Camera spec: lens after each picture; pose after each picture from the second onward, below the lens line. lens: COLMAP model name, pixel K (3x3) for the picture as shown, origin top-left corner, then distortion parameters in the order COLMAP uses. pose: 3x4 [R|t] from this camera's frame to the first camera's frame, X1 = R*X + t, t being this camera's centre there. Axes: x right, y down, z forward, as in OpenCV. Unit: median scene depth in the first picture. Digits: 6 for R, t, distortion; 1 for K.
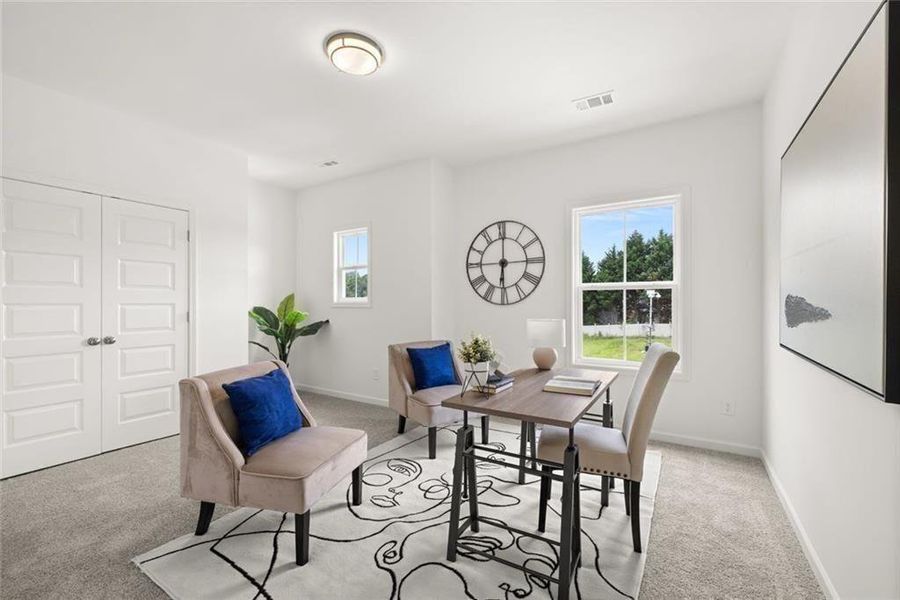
lens RADIAL K [[374.7, 0, 446.3], [0, 374.7, 307.8], [0, 0, 1]] dist [-0.004385, -0.000411]
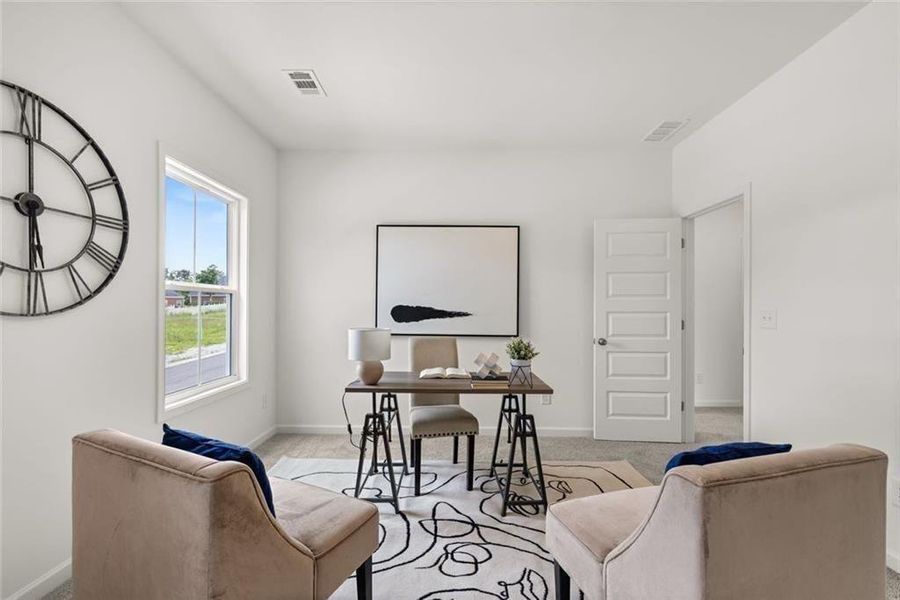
lens RADIAL K [[374.7, 0, 443.8], [0, 374.7, 305.1], [0, 0, 1]] dist [-0.004385, -0.000411]
pose [[-0.511603, 0.006650, 0.859196, -0.400037], [0.001807, 0.999976, -0.006664, -0.014428], [-0.859220, -0.001857, -0.511602, 0.861480]]
